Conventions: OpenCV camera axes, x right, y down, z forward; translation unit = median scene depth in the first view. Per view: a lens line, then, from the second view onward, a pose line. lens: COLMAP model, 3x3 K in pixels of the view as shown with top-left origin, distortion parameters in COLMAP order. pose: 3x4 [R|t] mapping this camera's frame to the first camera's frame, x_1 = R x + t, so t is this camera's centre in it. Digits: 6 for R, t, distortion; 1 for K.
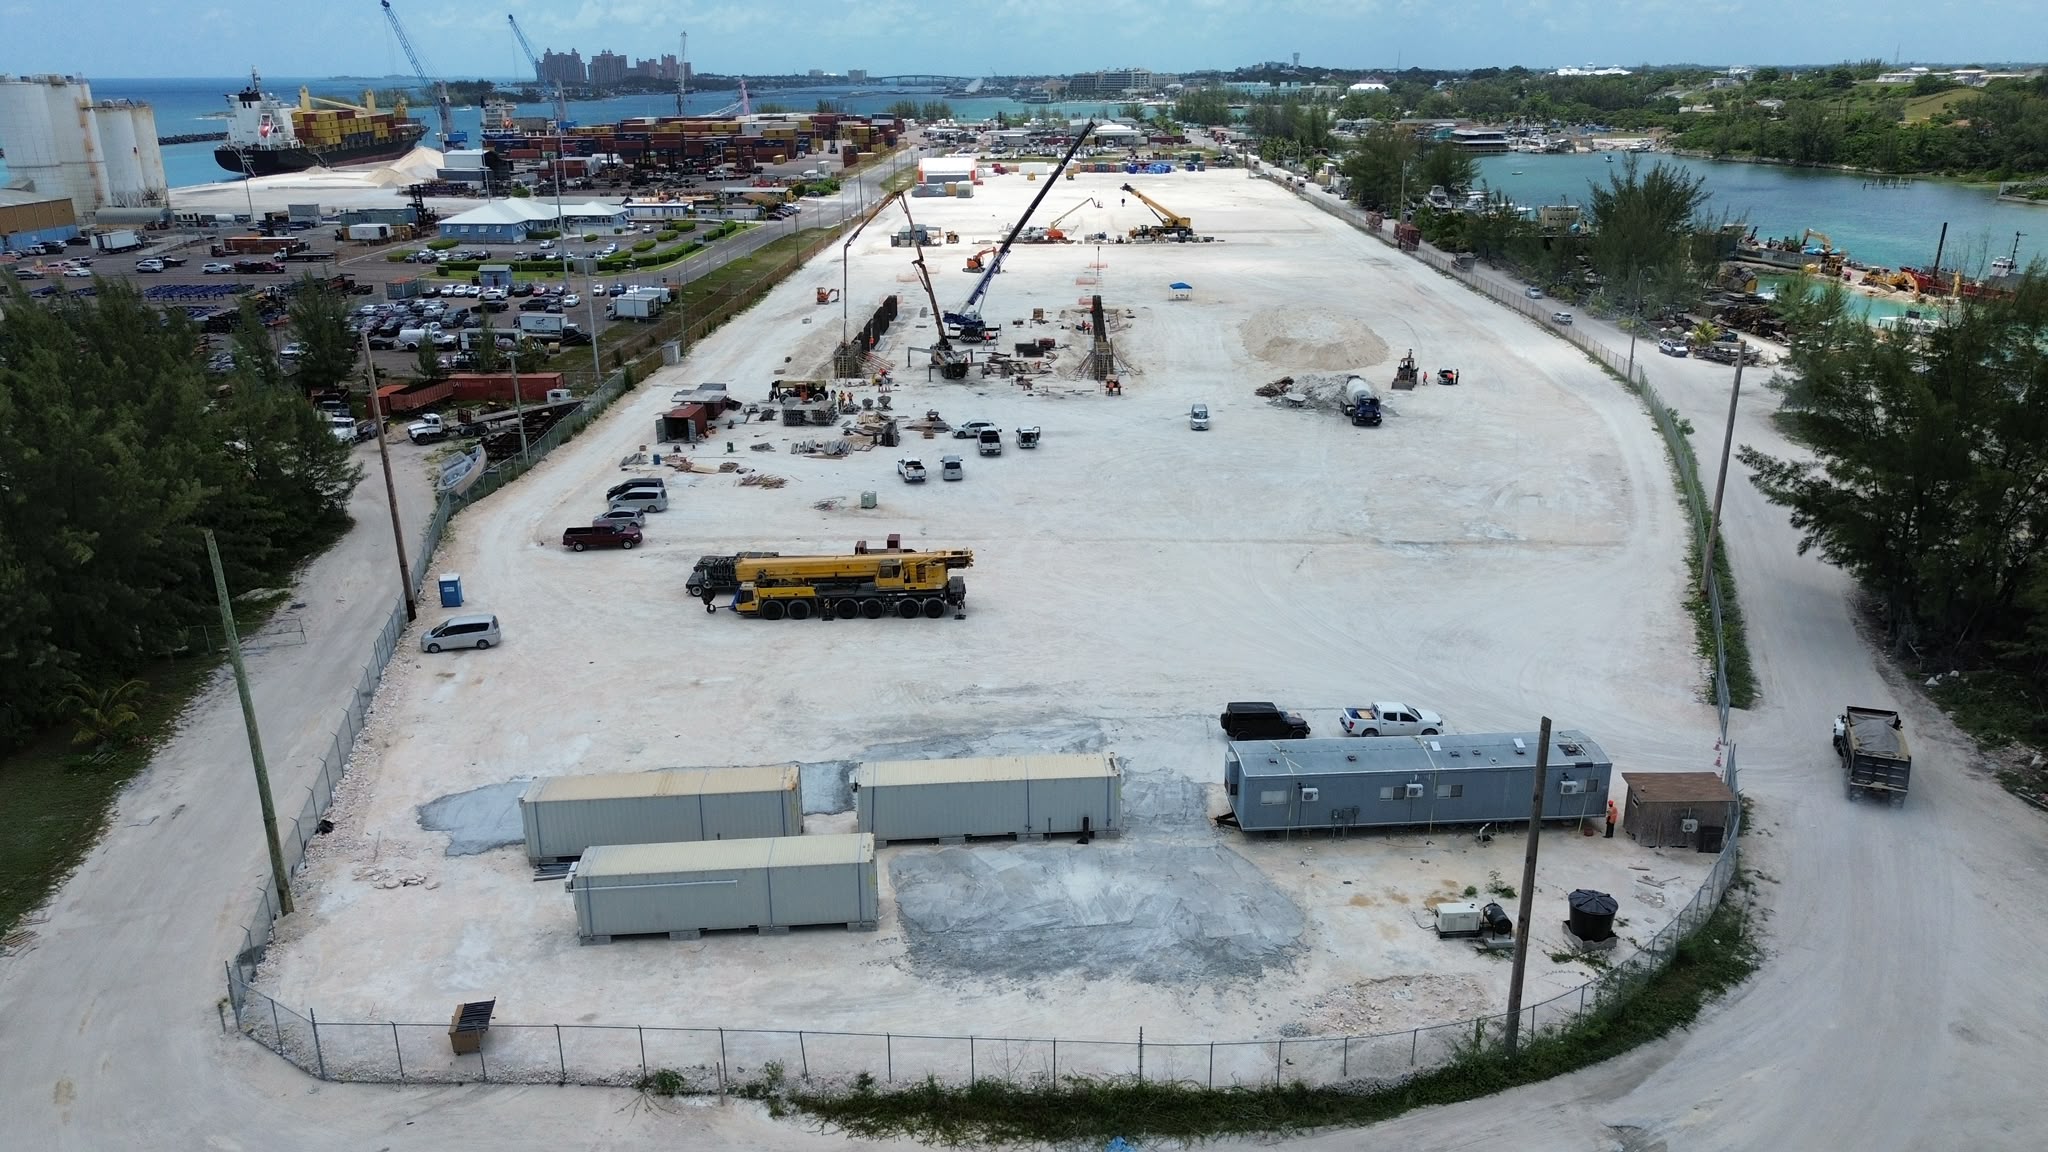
lens RADIAL K [[1450.8, 0, 1024.4], [0, 1450.8, 577.3], [0, 0, 1]] dist [0.050900, -0.042104]
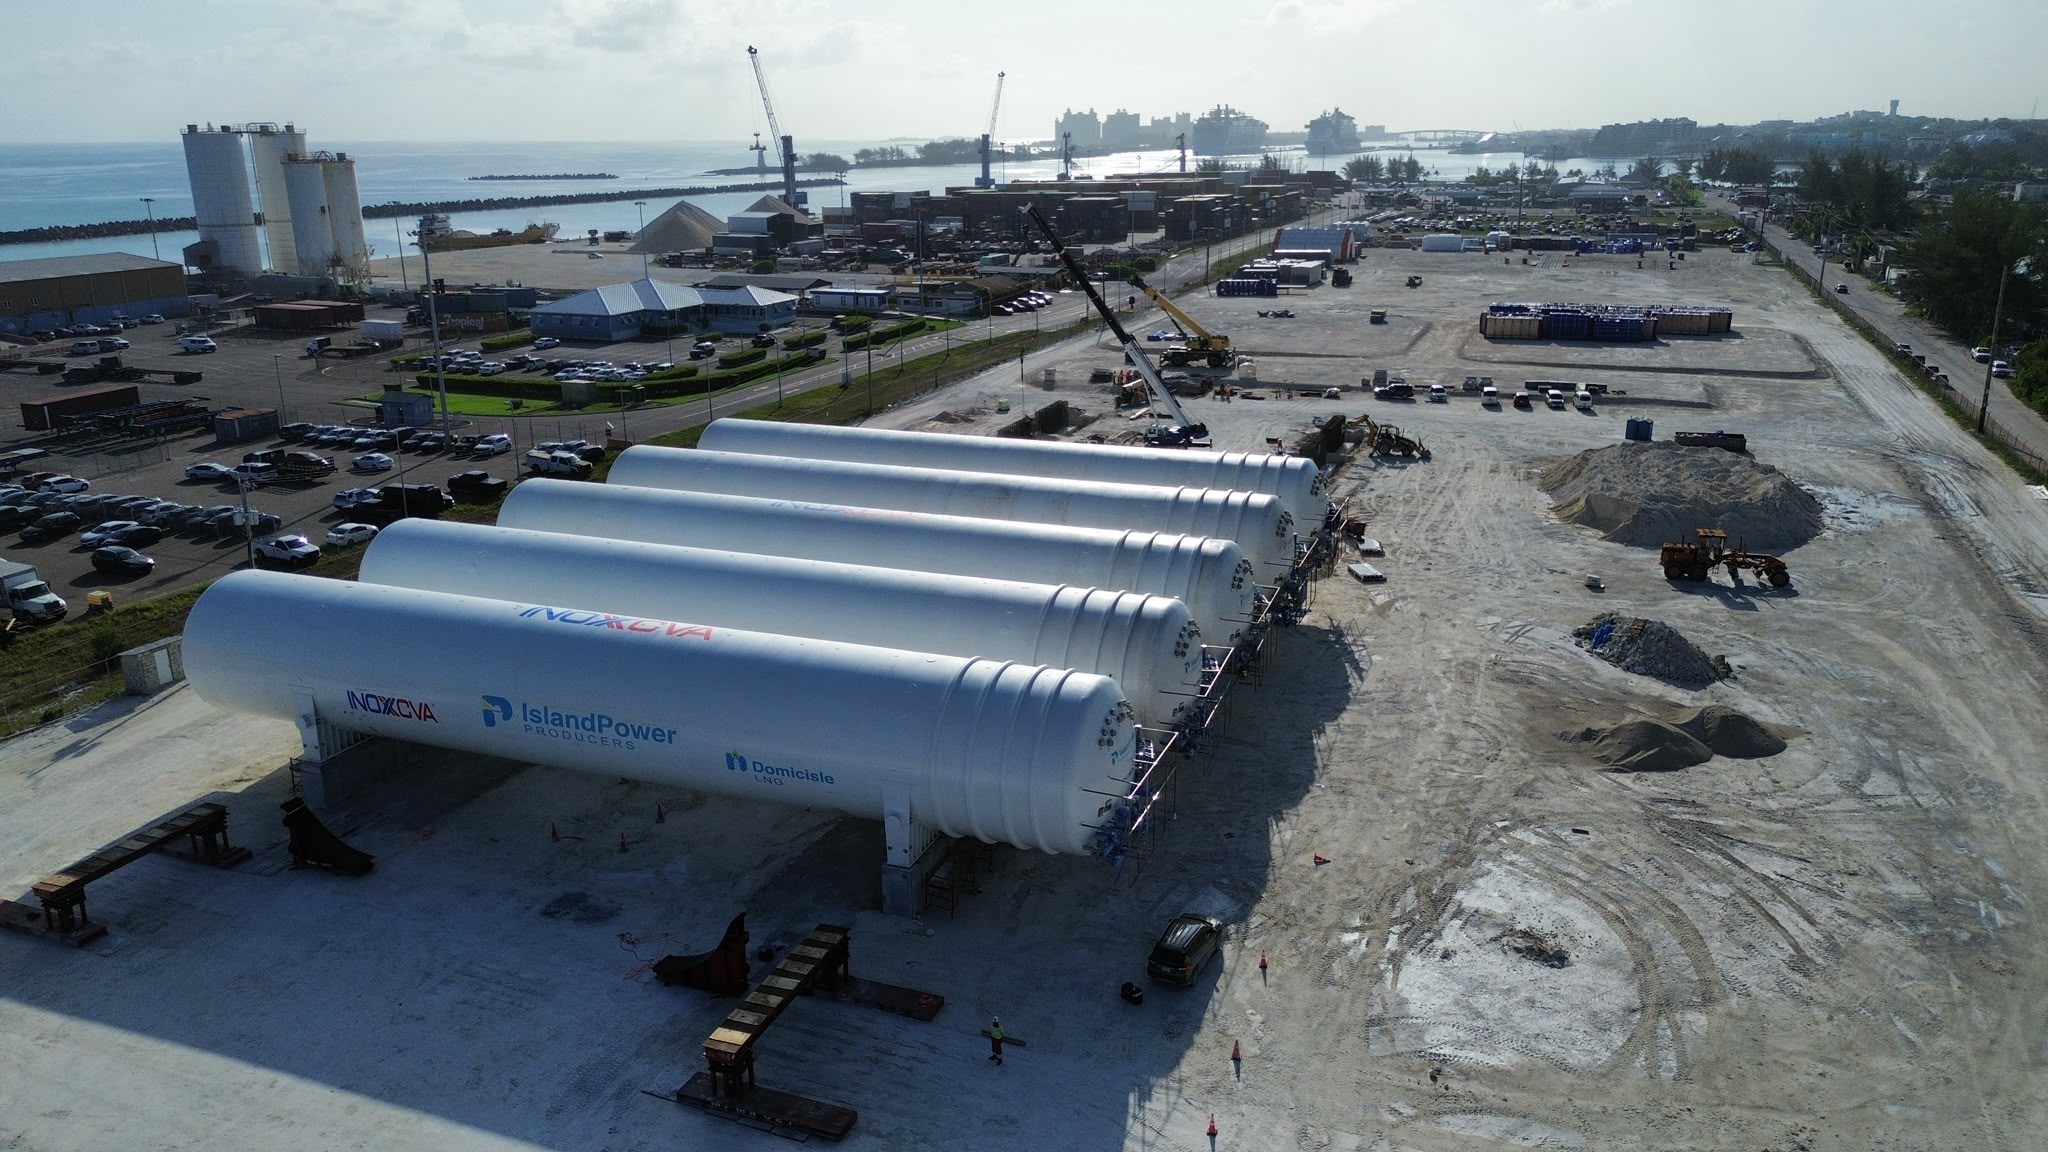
lens RADIAL K [[1450.8, 0, 1014.5], [0, 1450.8, 578.1], [0, 0, 1]] dist [0.050900, -0.042104]
pose [[0.939793, 0.096973, -0.327696, 0.023127], [-0.108025, 0.994025, -0.015647, -0.025590], [0.324220, 0.050105, 0.944654, 0.073845]]
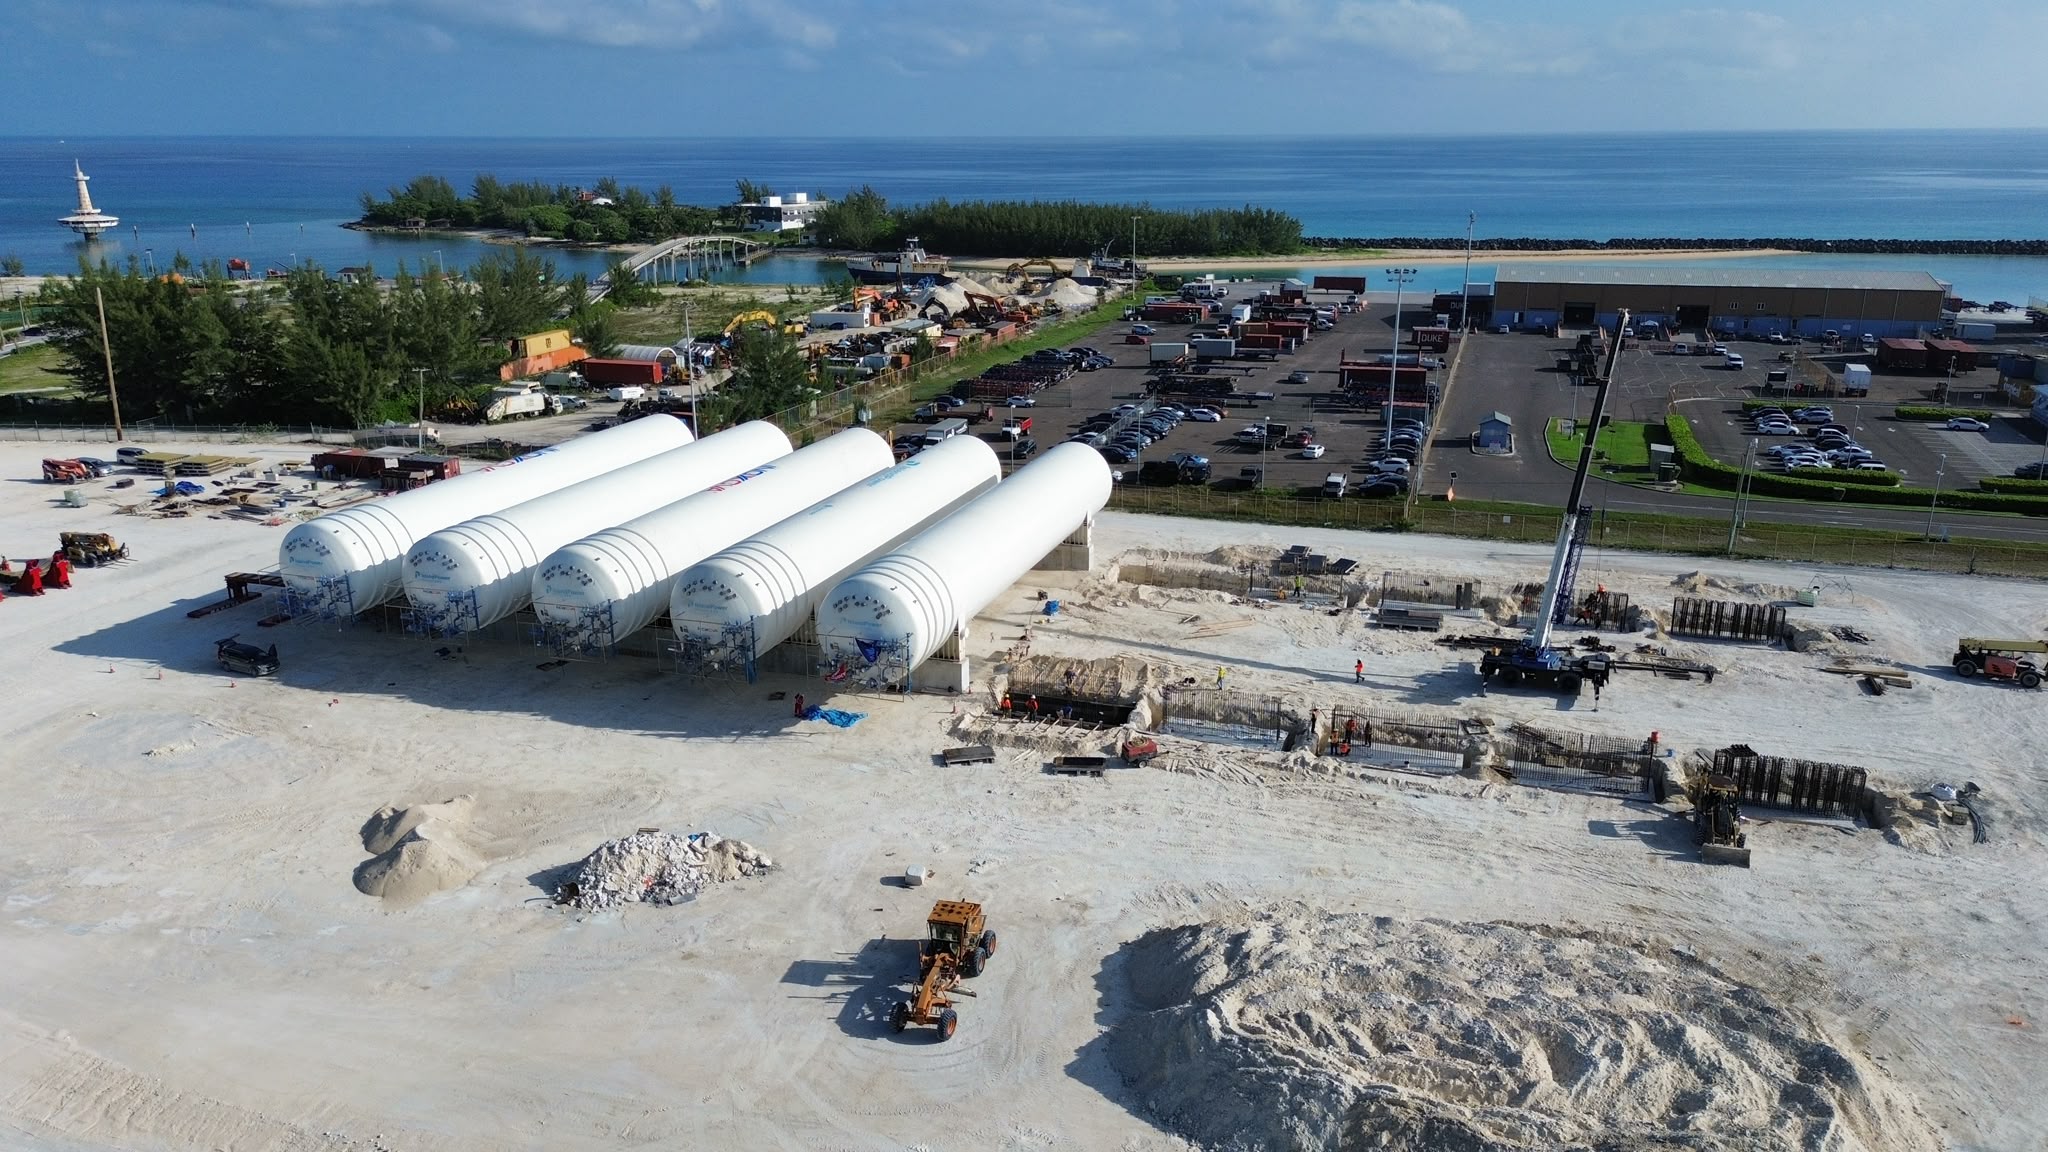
lens RADIAL K [[1450.8, 0, 1023.5], [0, 1450.8, 577.8], [0, 0, 1]] dist [0.050900, -0.042104]
pose [[-0.299314, 0.285855, -0.910328, 0.065899], [-0.305713, 0.875040, 0.375292, -0.057055], [0.903853, 0.390630, -0.174522, 0.152053]]
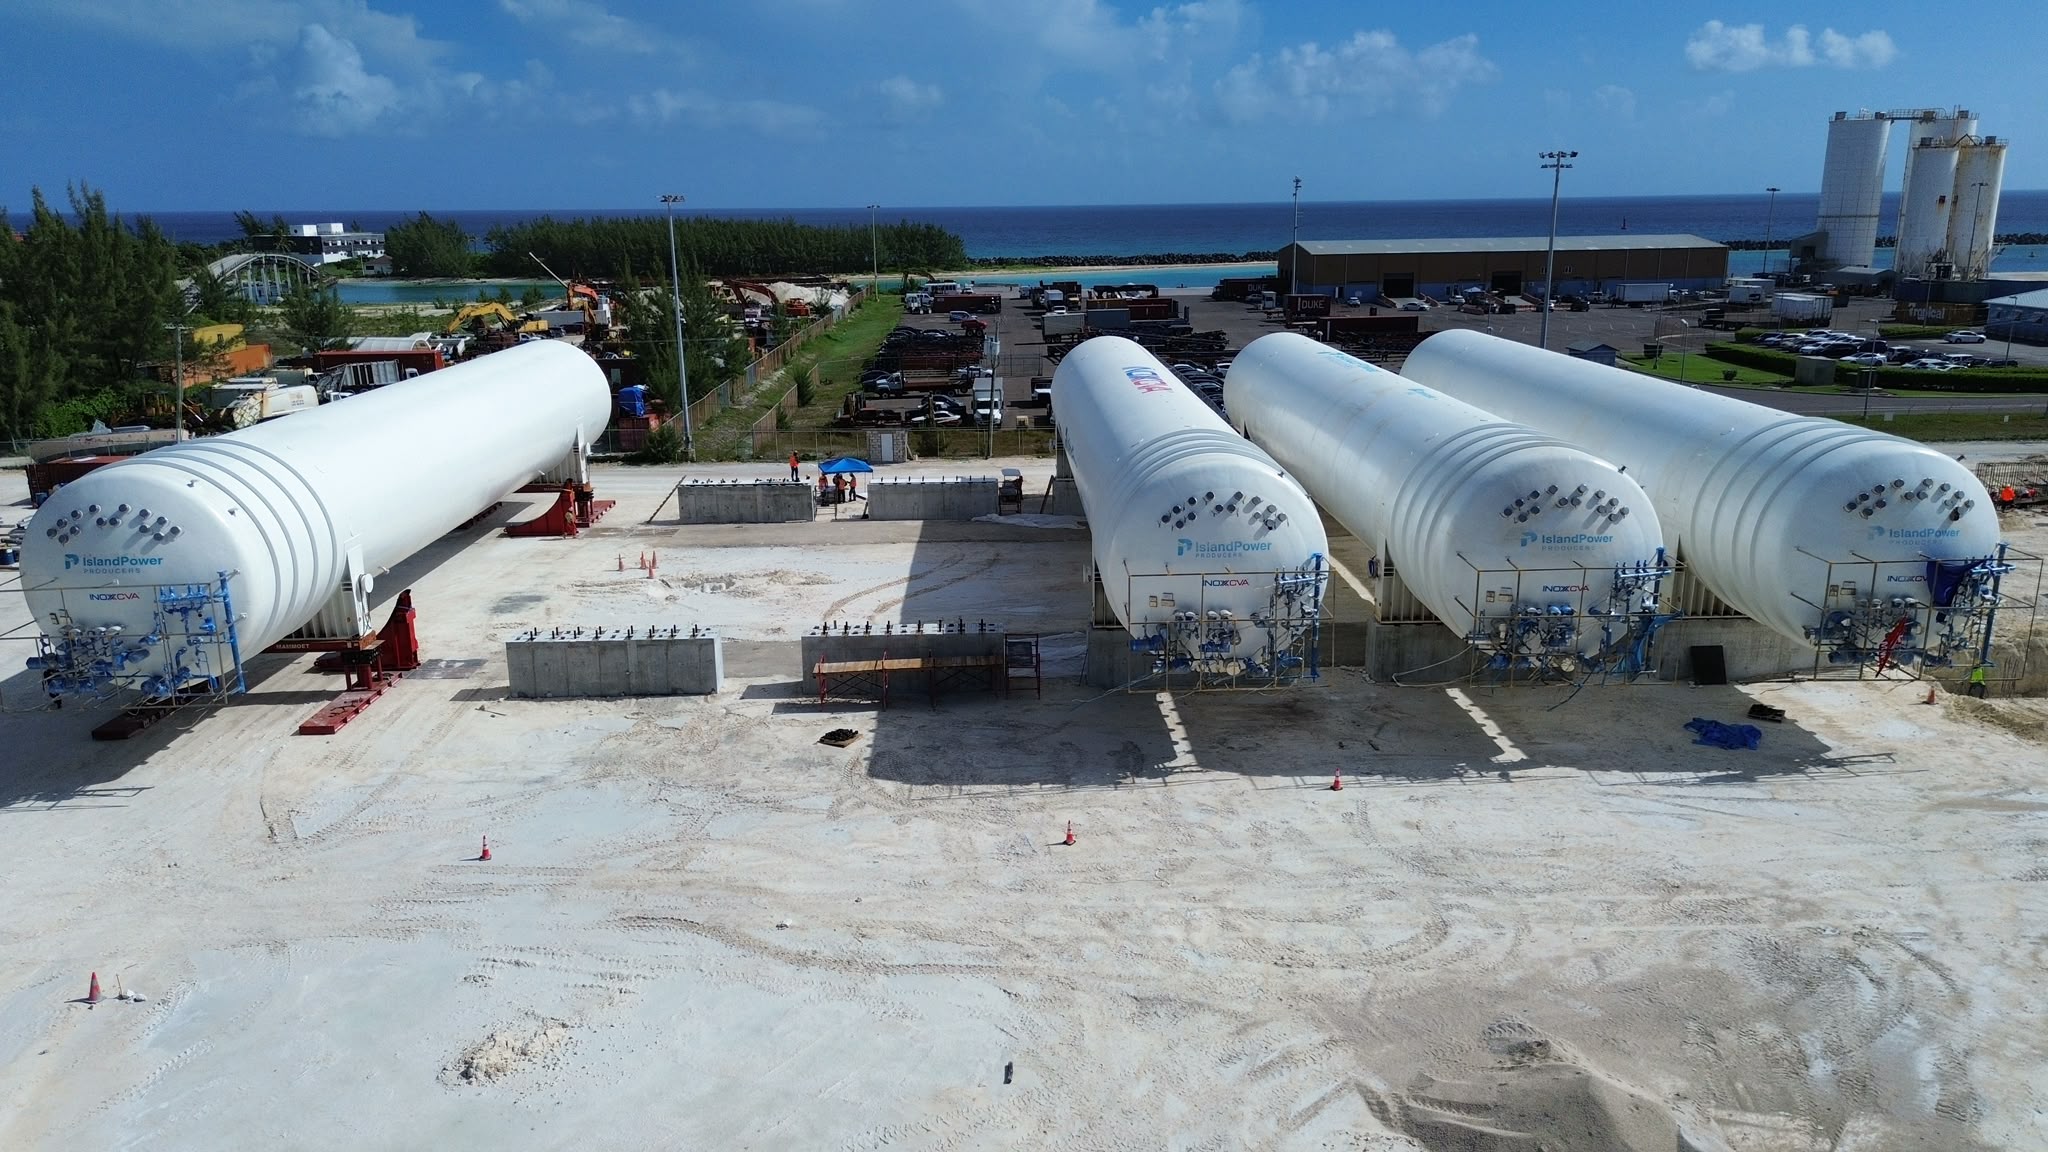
lens RADIAL K [[1450.8, 0, 1024.1], [0, 1450.8, 576.7], [0, 0, 1]] dist [0.050900, -0.042104]
pose [[0.050964, 0.254693, -0.965678, 0.043081], [-0.315937, 0.921388, 0.226338, -0.031592], [0.947411, 0.293558, 0.127424, 0.115724]]
